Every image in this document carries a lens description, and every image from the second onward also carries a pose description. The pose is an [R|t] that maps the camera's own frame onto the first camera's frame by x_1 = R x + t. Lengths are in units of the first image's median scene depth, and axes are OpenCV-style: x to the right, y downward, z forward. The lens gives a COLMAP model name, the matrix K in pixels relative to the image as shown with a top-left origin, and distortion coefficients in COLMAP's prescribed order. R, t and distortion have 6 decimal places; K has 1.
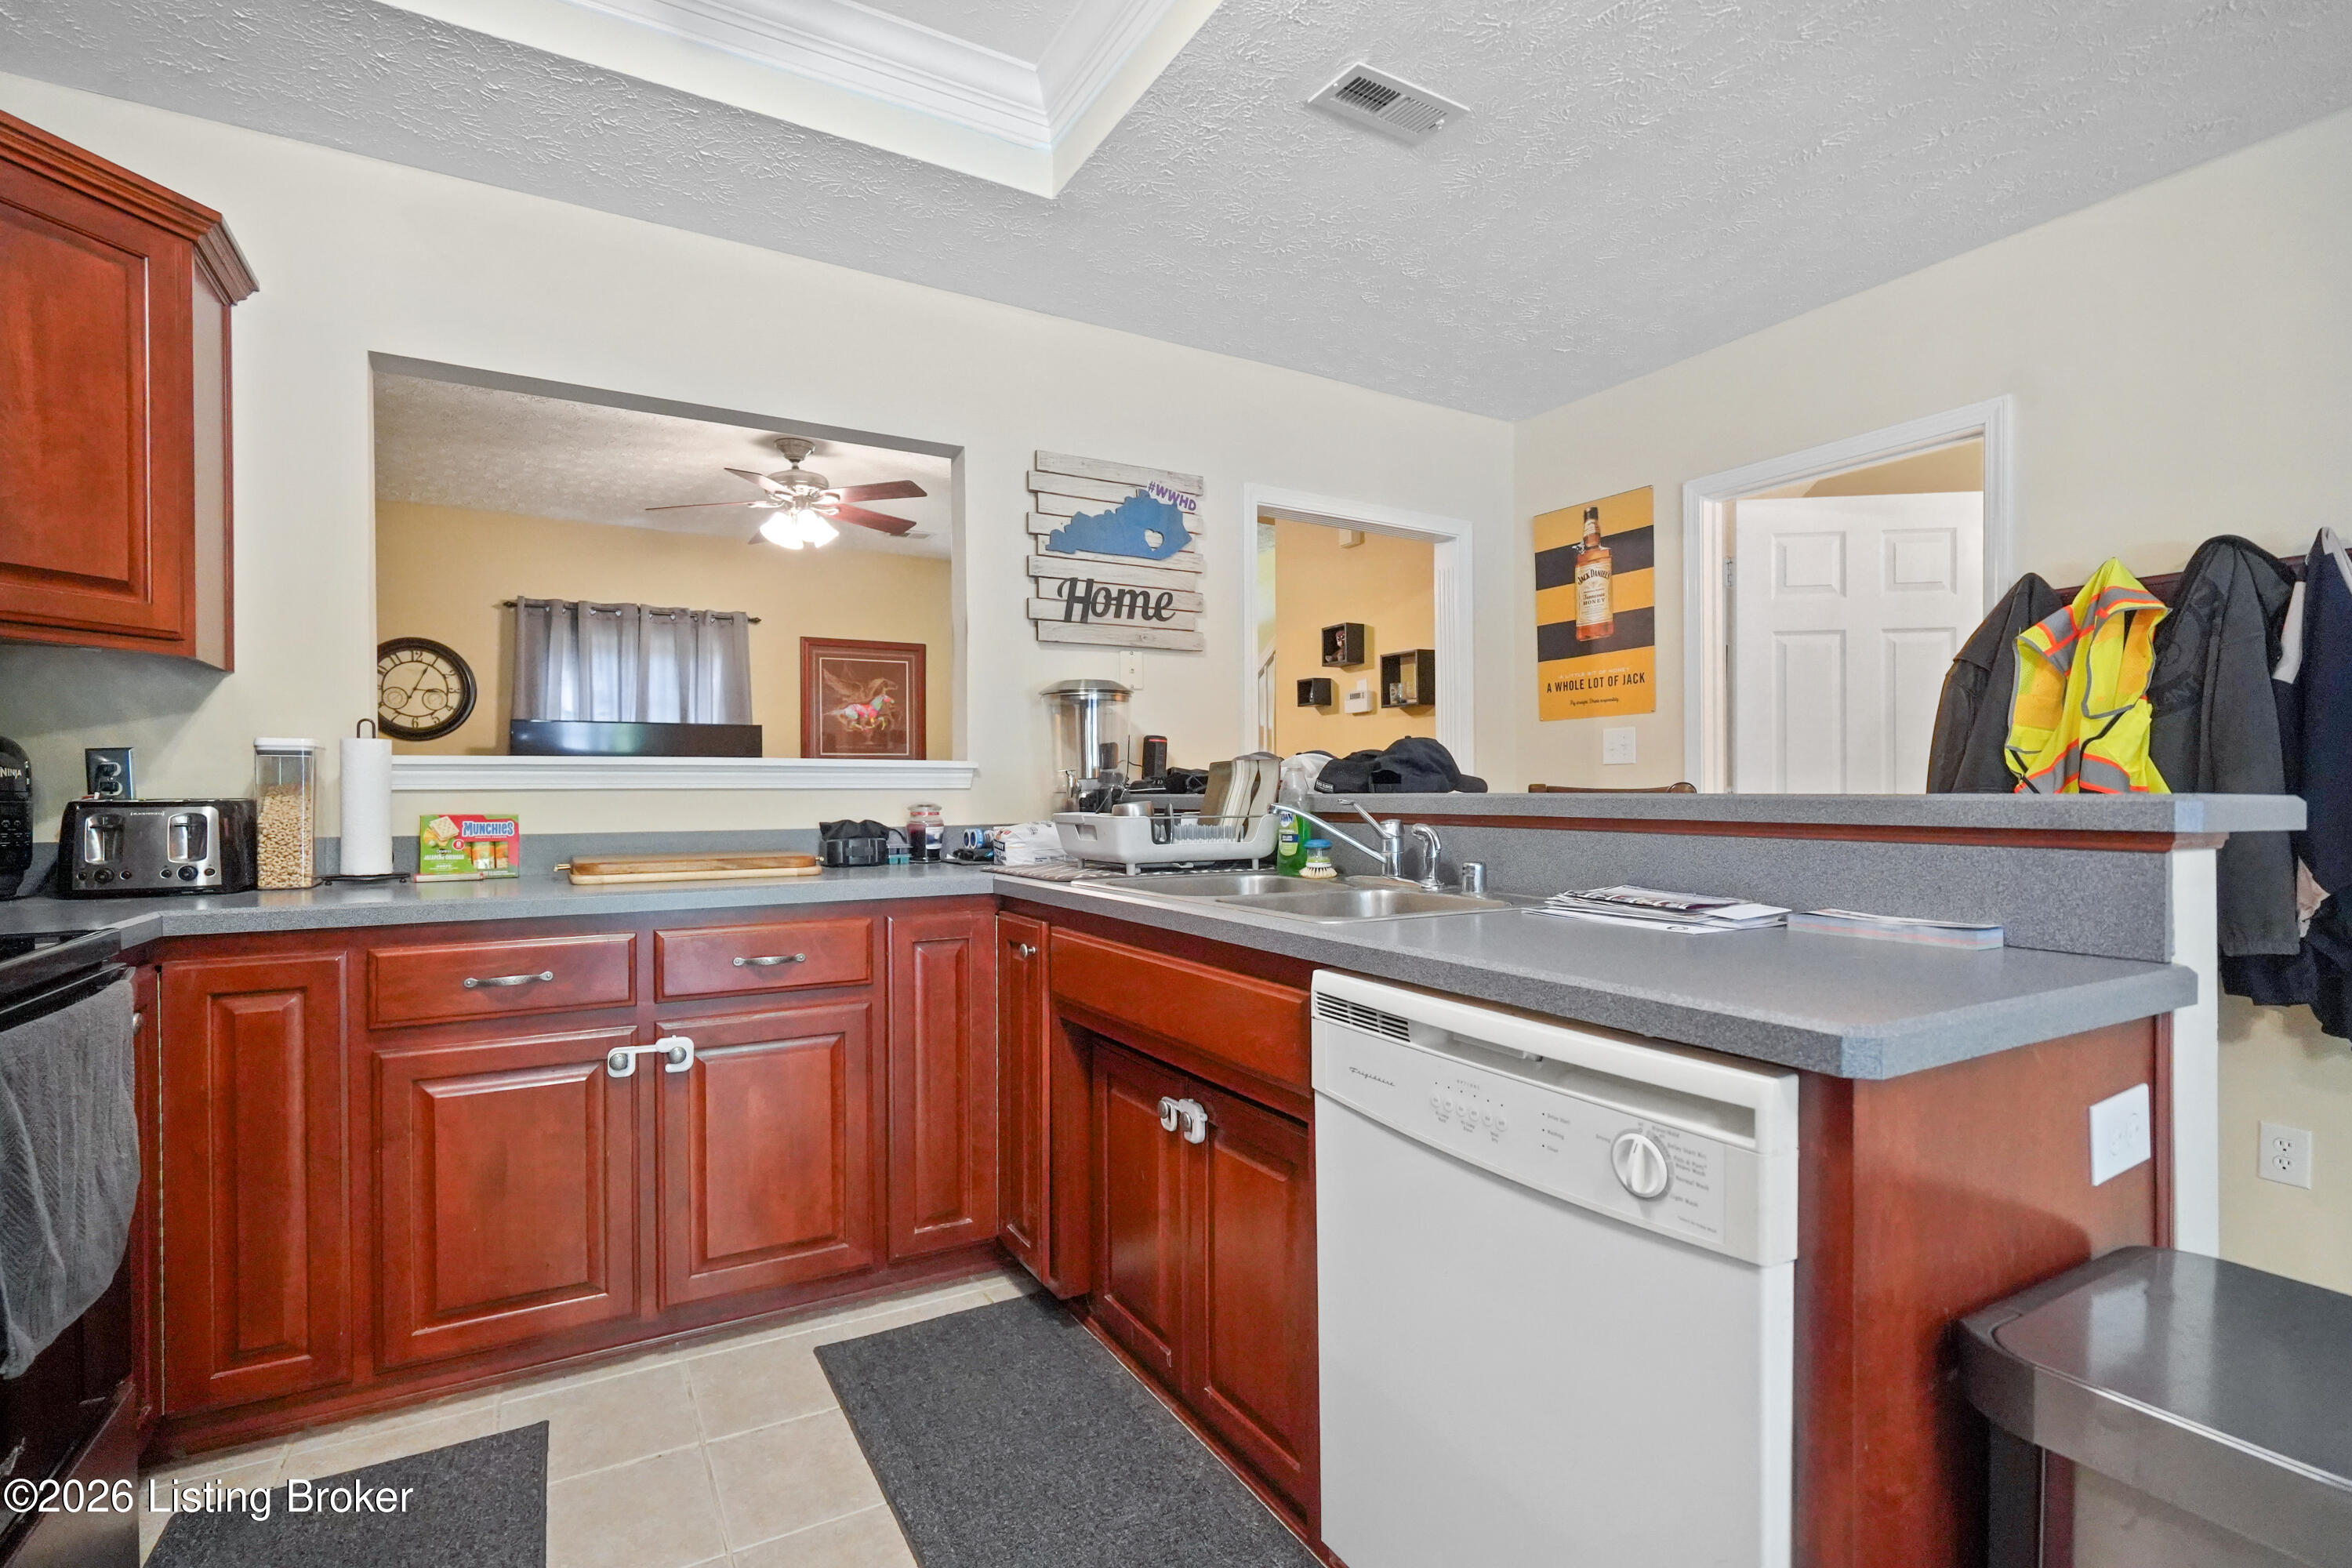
lens RADIAL K [[1081.4, 0, 1146.2], [0, 1081.4, 790.1], [0, 0, 1]] dist [-0.002909, 0.001324]
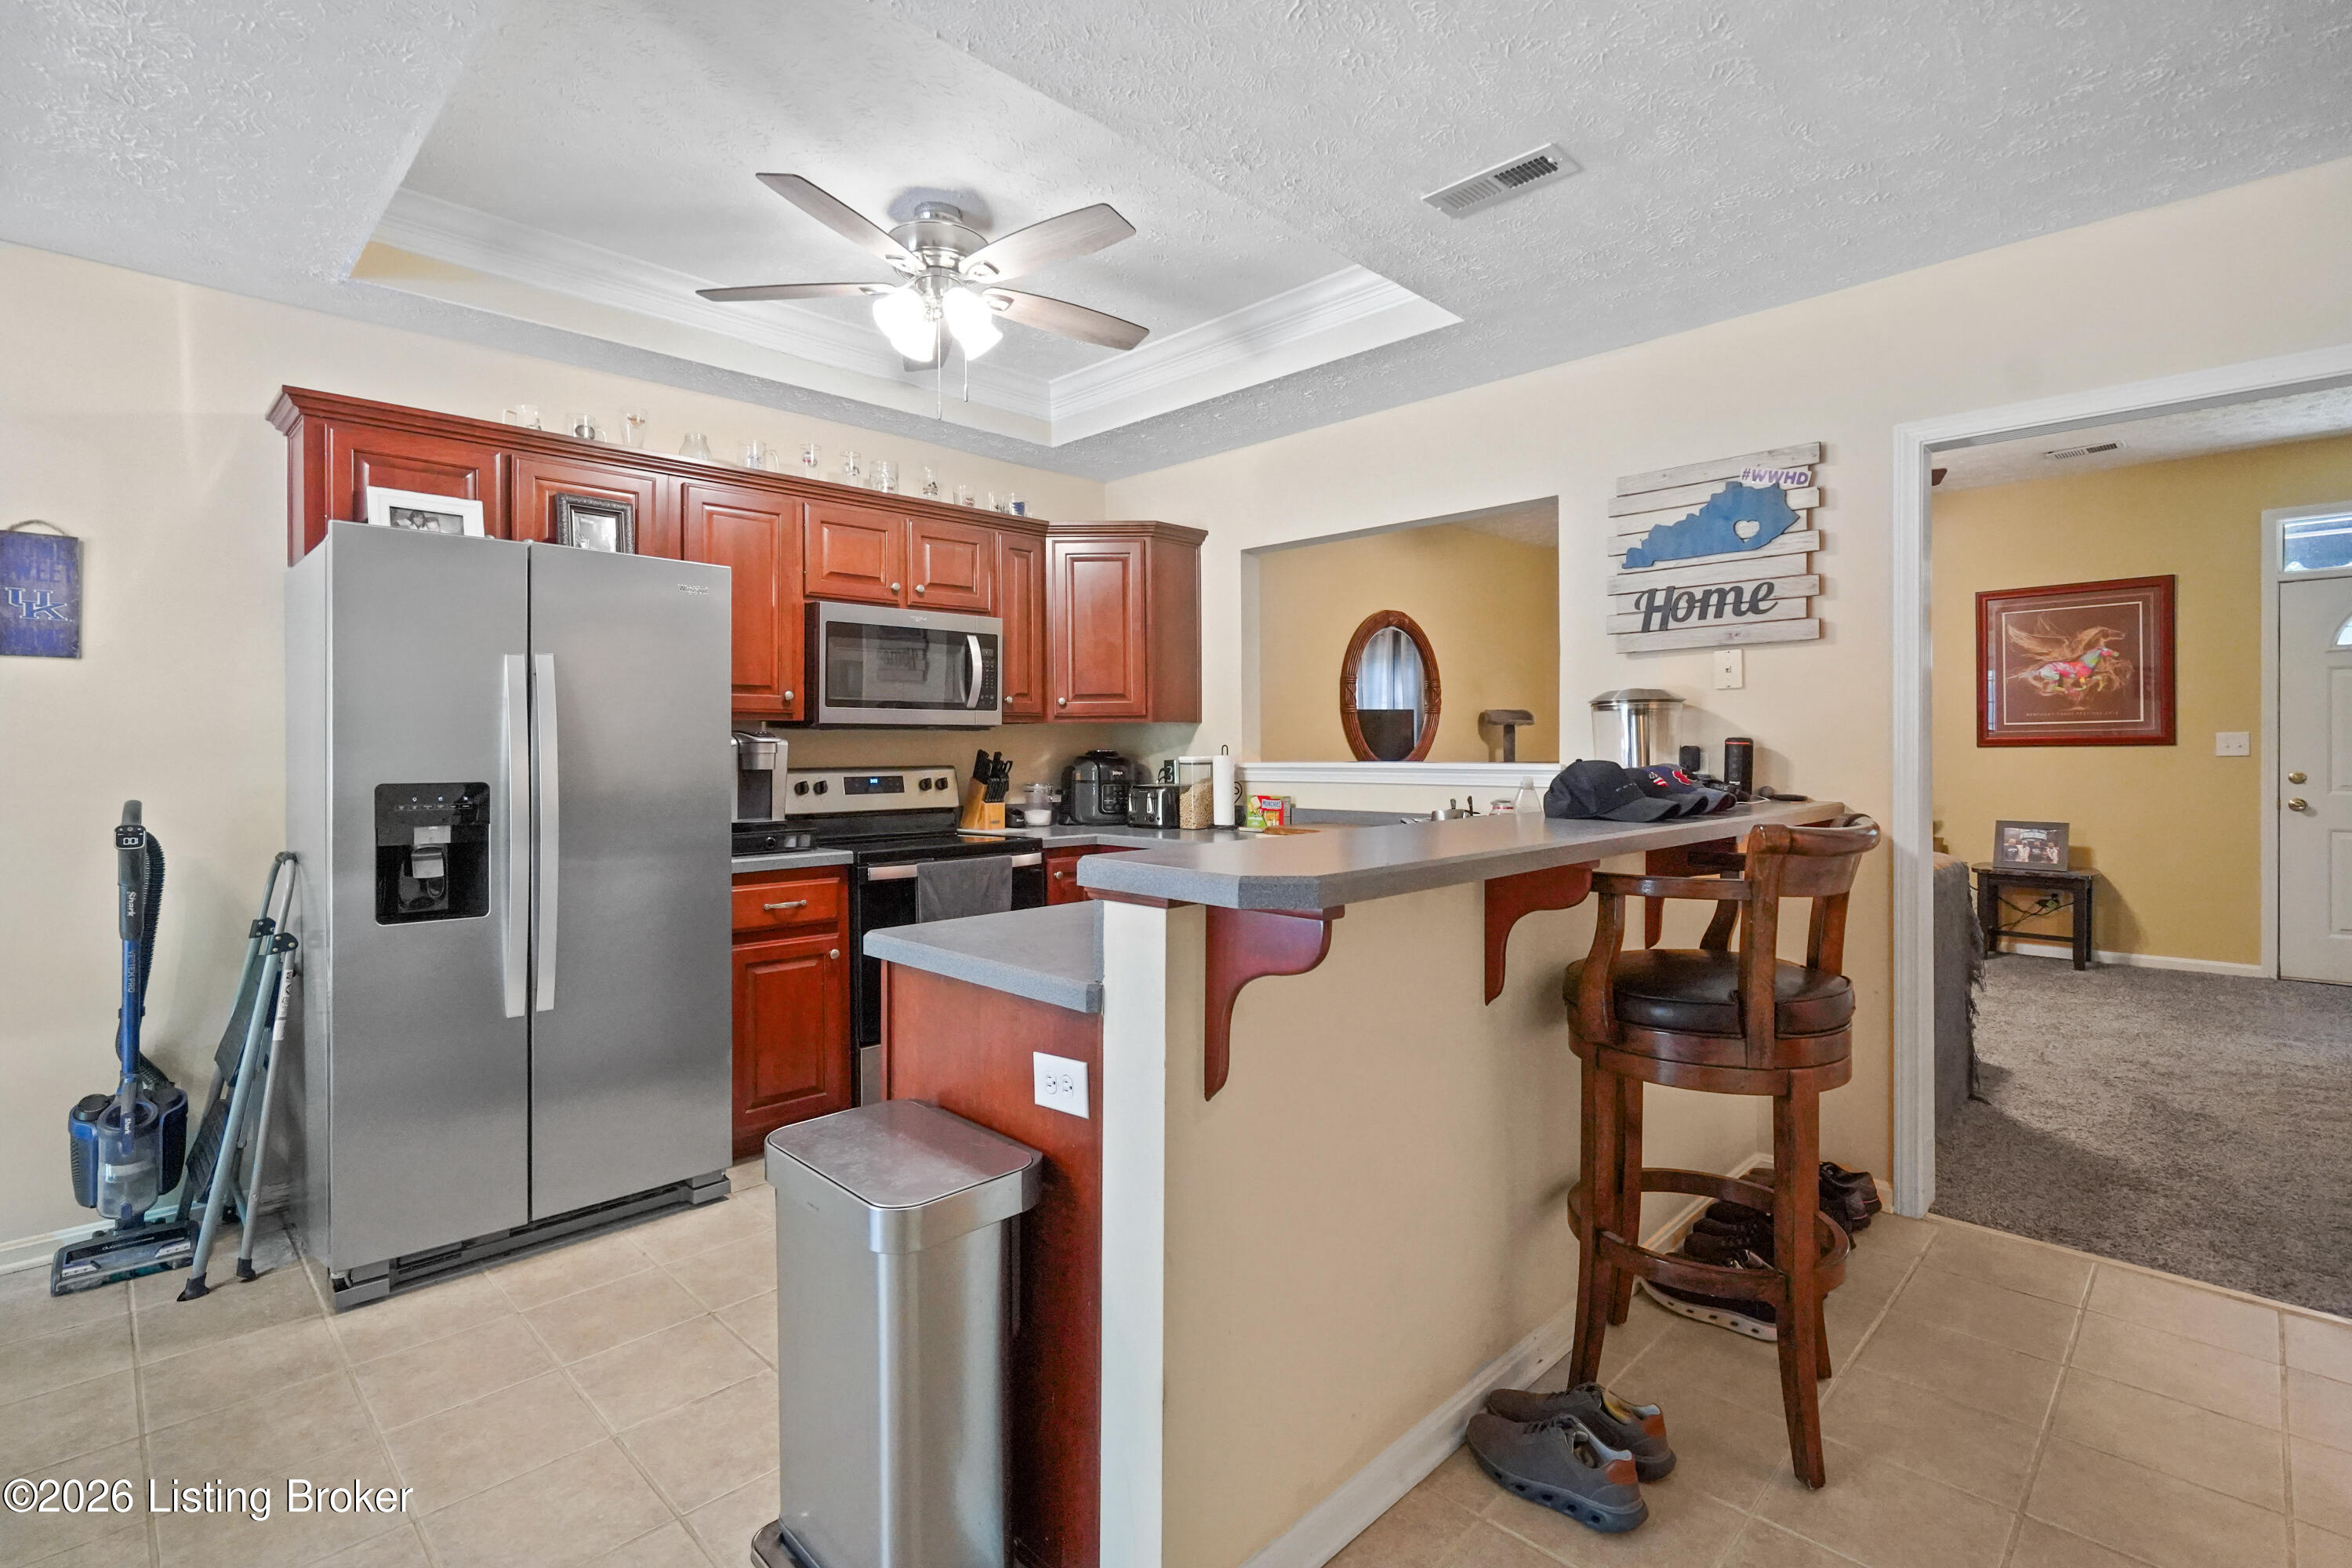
lens RADIAL K [[1081.4, 0, 1157.7], [0, 1081.4, 742.4], [0, 0, 1]] dist [-0.002909, 0.001324]
pose [[0.273962, -0.003609, -0.961734, 1.072130], [0.006171, 0.999979, -0.001995, -0.064057], [0.961721, -0.005388, 0.273979, 0.333368]]
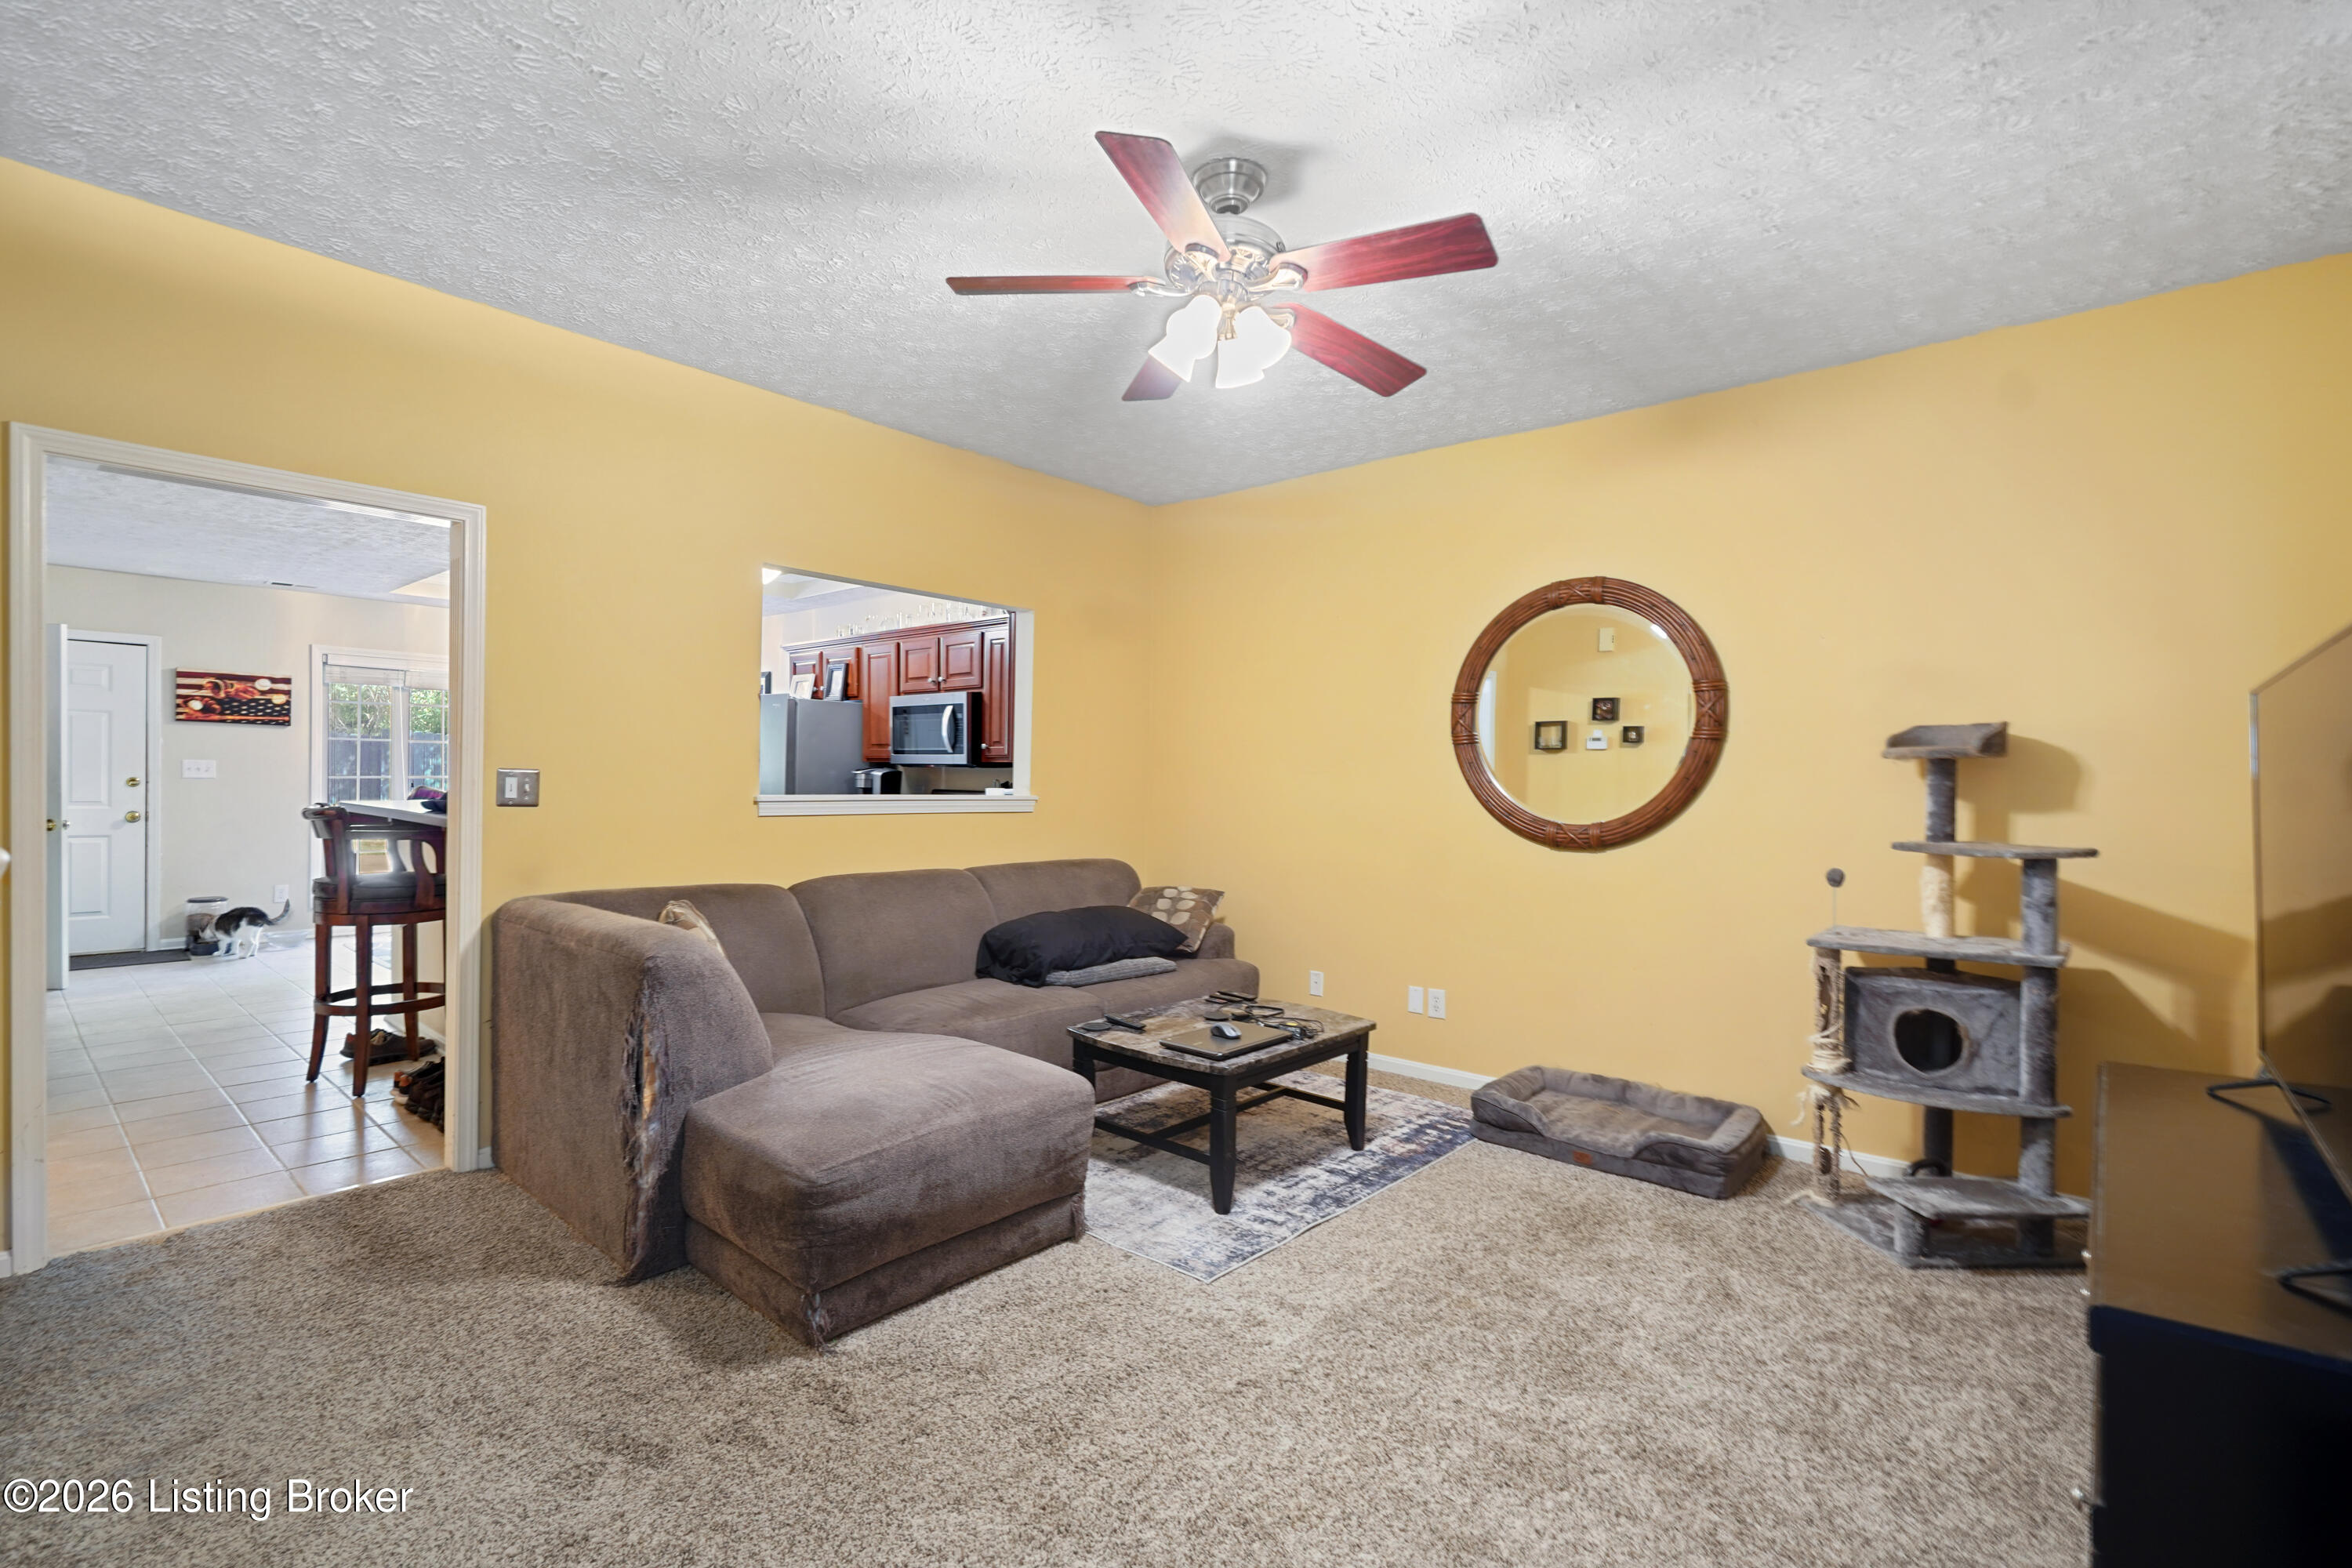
lens RADIAL K [[1081.4, 0, 1162.2], [0, 1081.4, 783.6], [0, 0, 1]] dist [-0.002909, 0.001324]
pose [[-0.941555, -0.011870, -0.336649, -0.281650], [-0.014033, 0.999894, 0.003993, -0.072503], [0.336566, 0.008484, -0.941622, 3.203457]]
